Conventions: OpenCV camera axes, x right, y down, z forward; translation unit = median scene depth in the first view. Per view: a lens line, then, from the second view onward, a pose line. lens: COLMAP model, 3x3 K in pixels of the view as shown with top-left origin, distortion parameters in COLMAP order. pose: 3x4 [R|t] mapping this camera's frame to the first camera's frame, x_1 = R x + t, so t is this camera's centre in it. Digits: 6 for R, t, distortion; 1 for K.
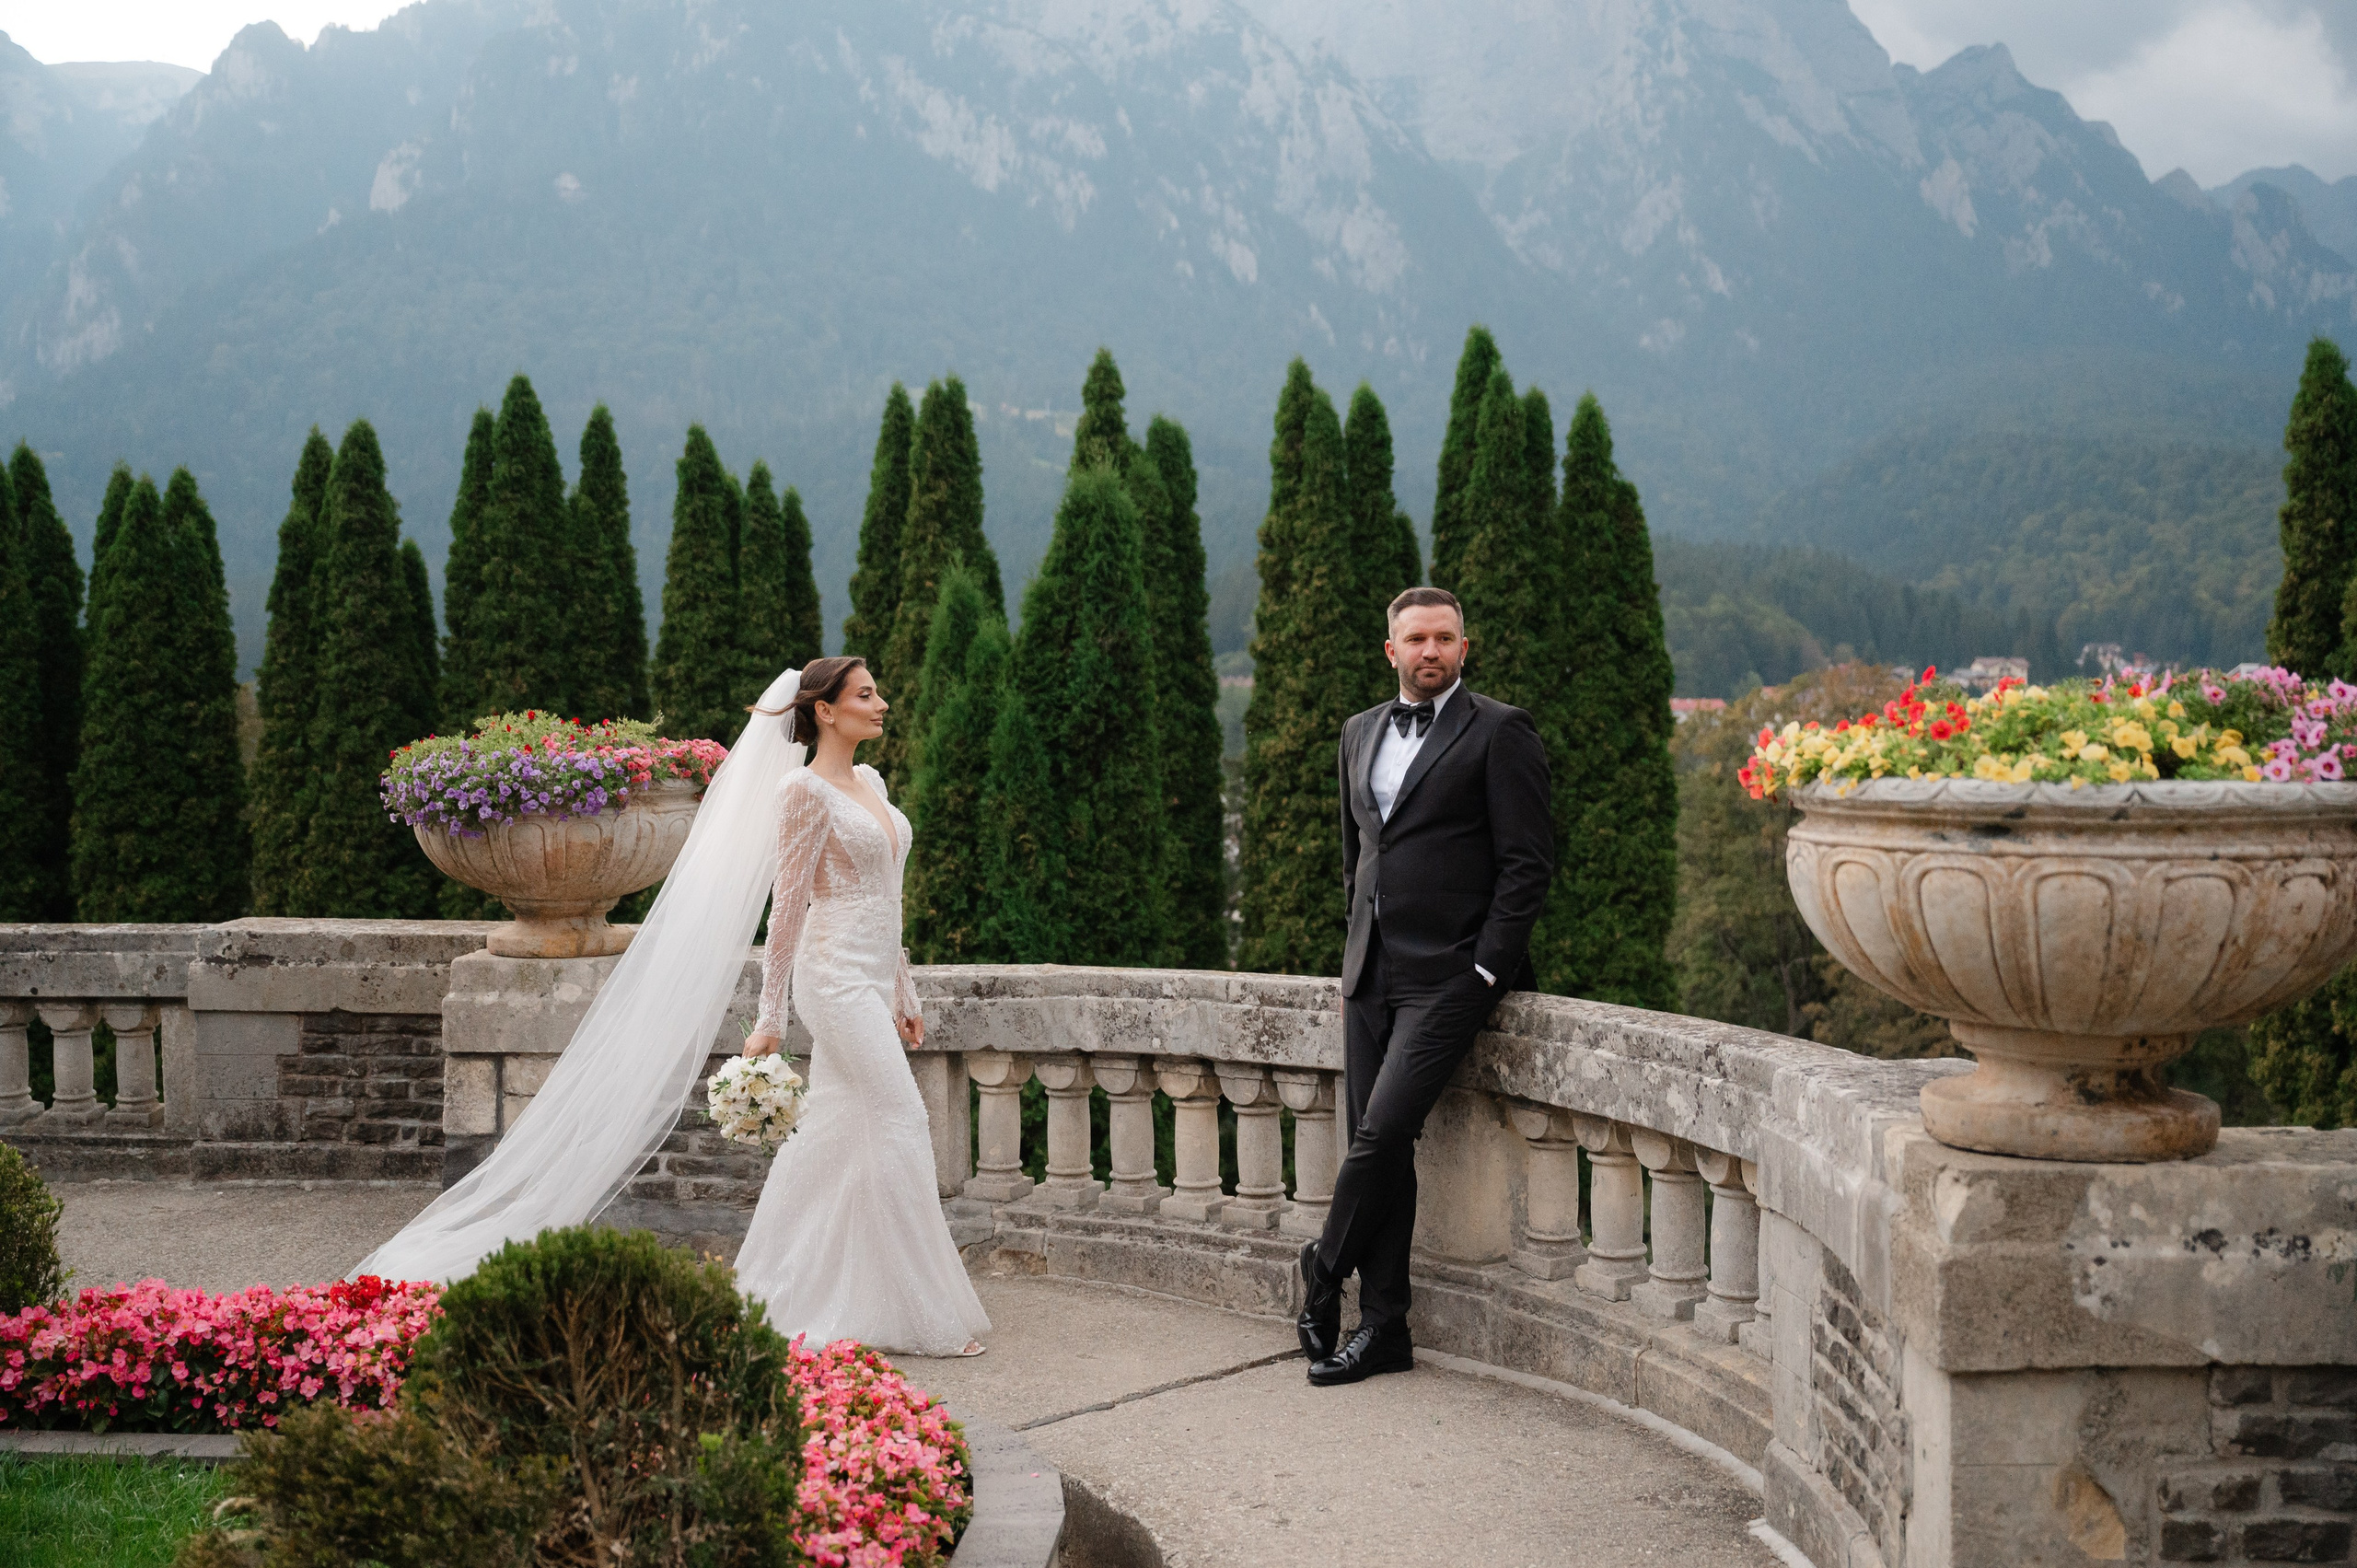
lens RADIAL K [[2429.4, 0, 1204.4], [0, 2429.4, 800.3], [0, 0, 1]] dist [0.000652, 0.000000]
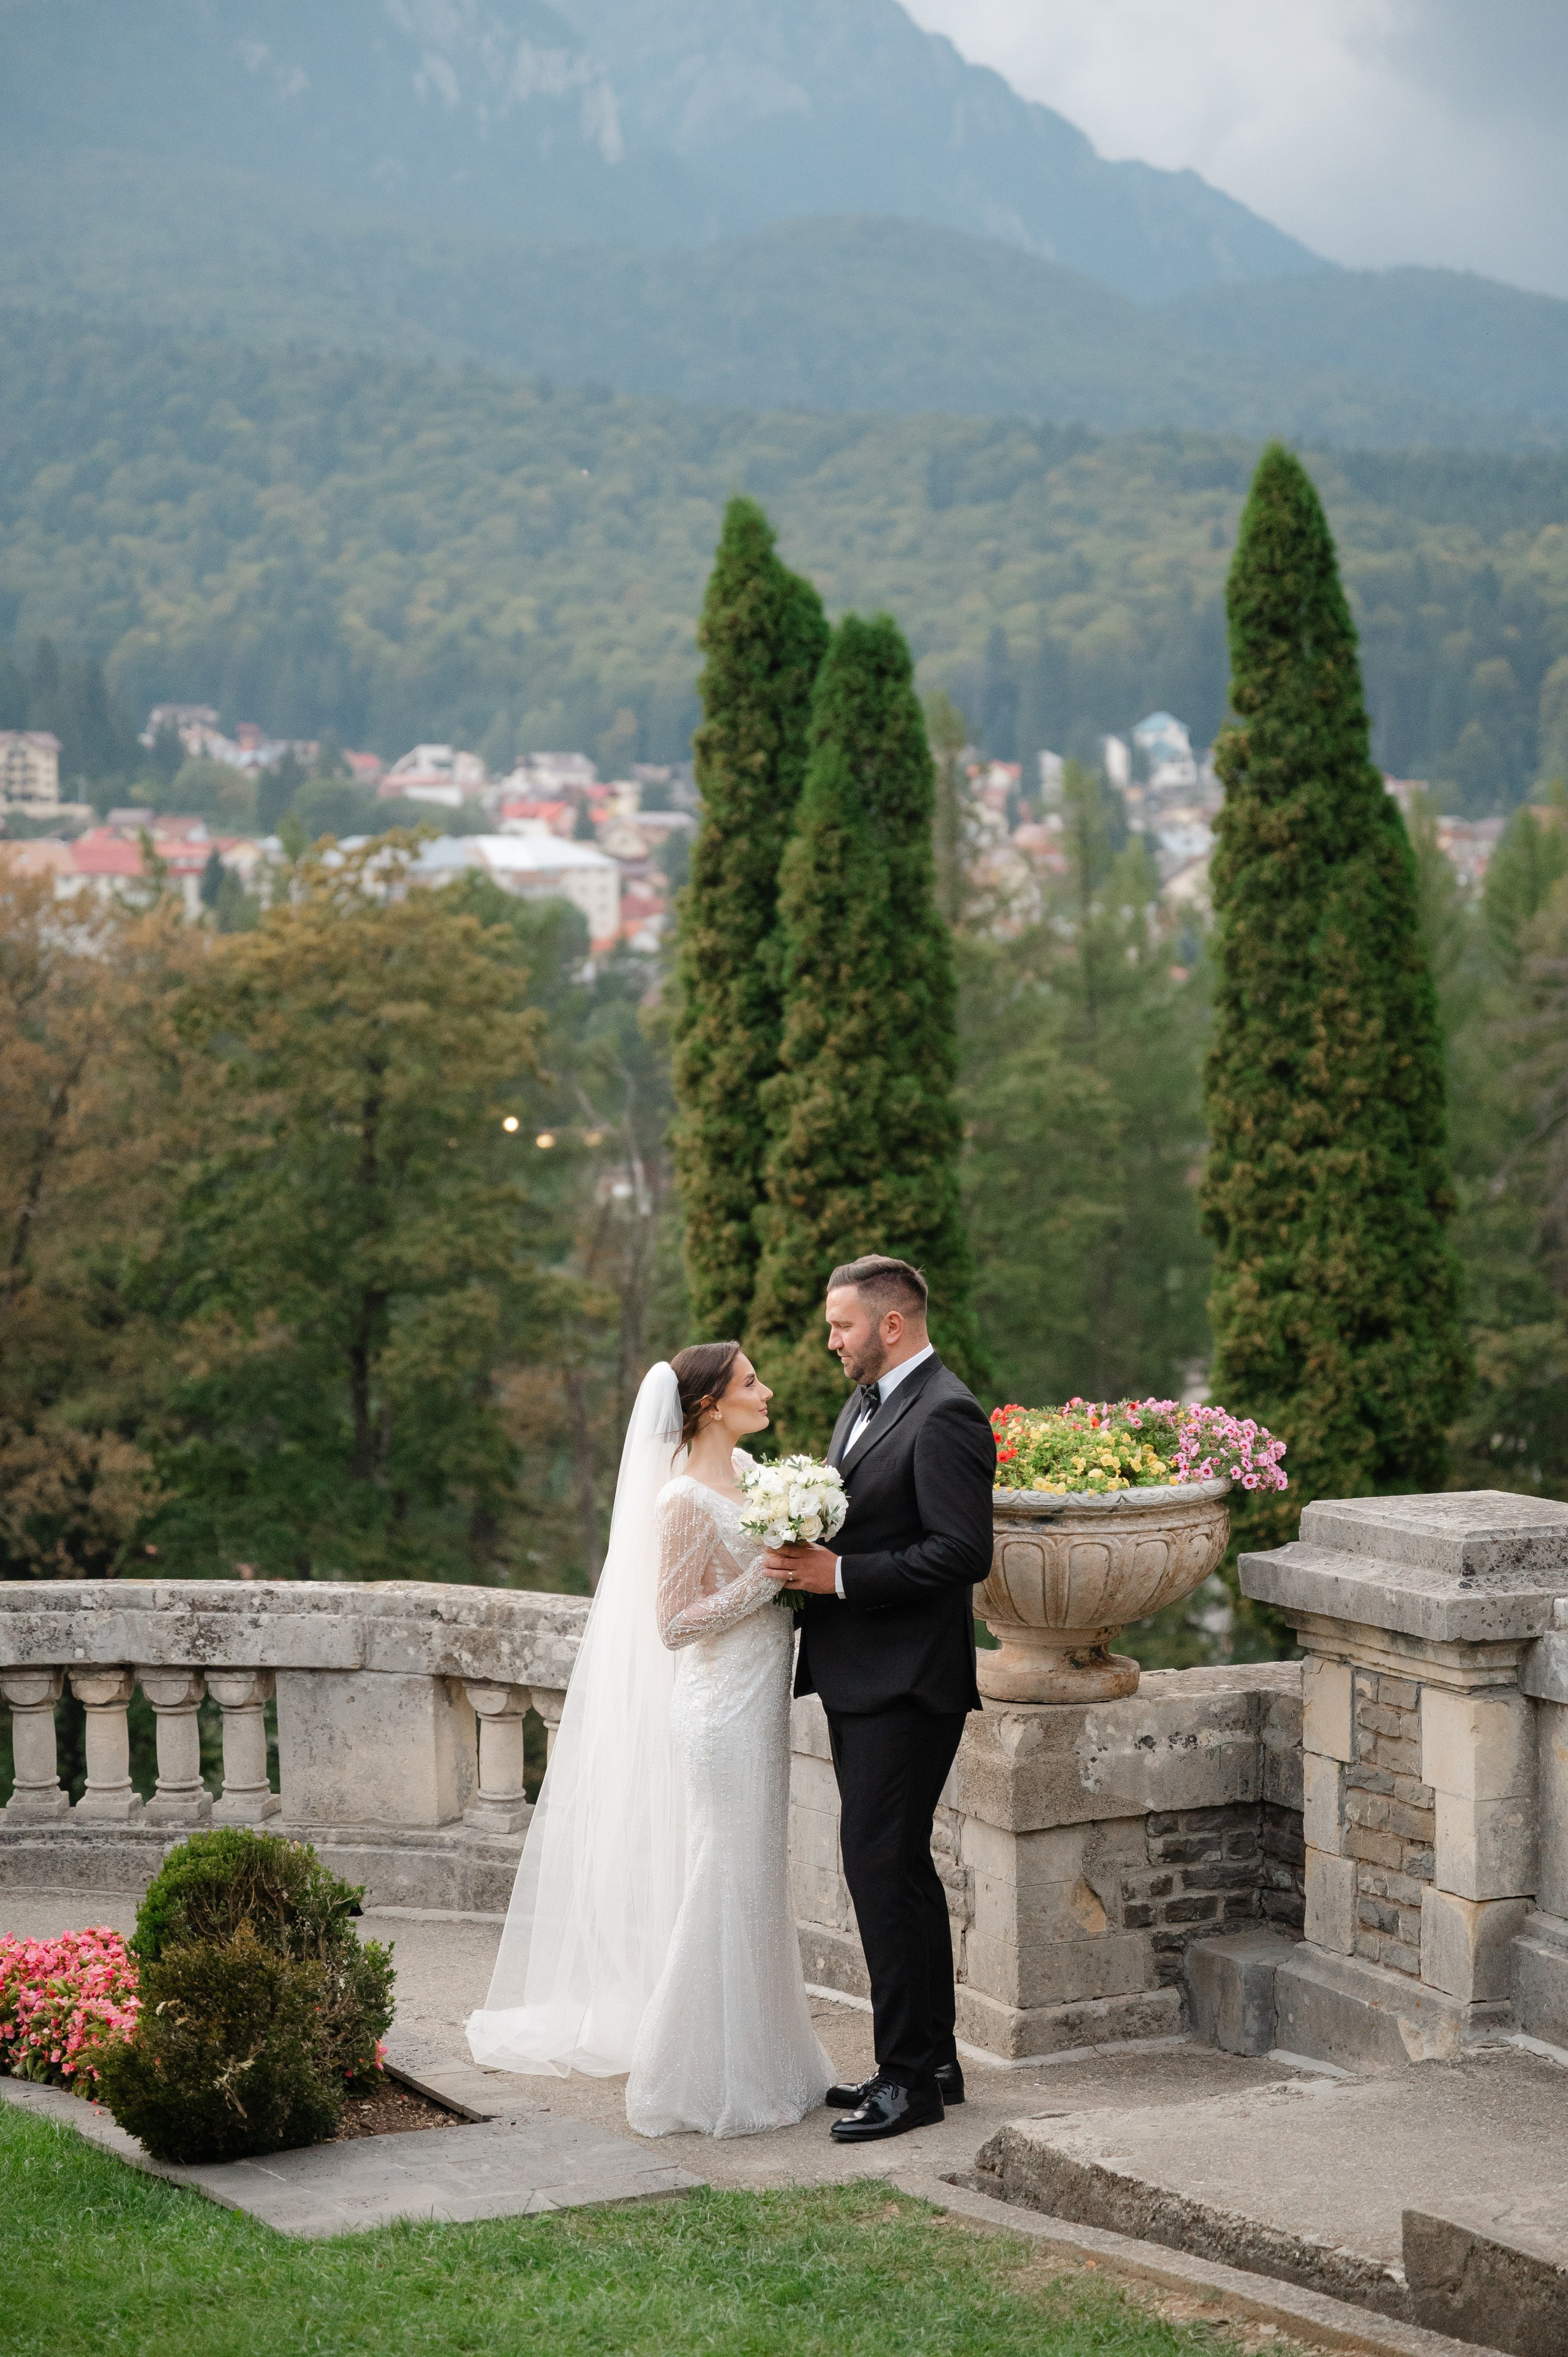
lens RADIAL K [[4709.8, 0, 770.1], [0, 4709.8, 1163.5], [0, 0, 1]] dist [0.000845, 0.000000]
pose [[0.888147, -0.032935, 0.458378, -0.668729], [0.017132, 0.999108, 0.038591, -0.181002], [-0.459240, -0.026422, 0.887919, -0.915321]]
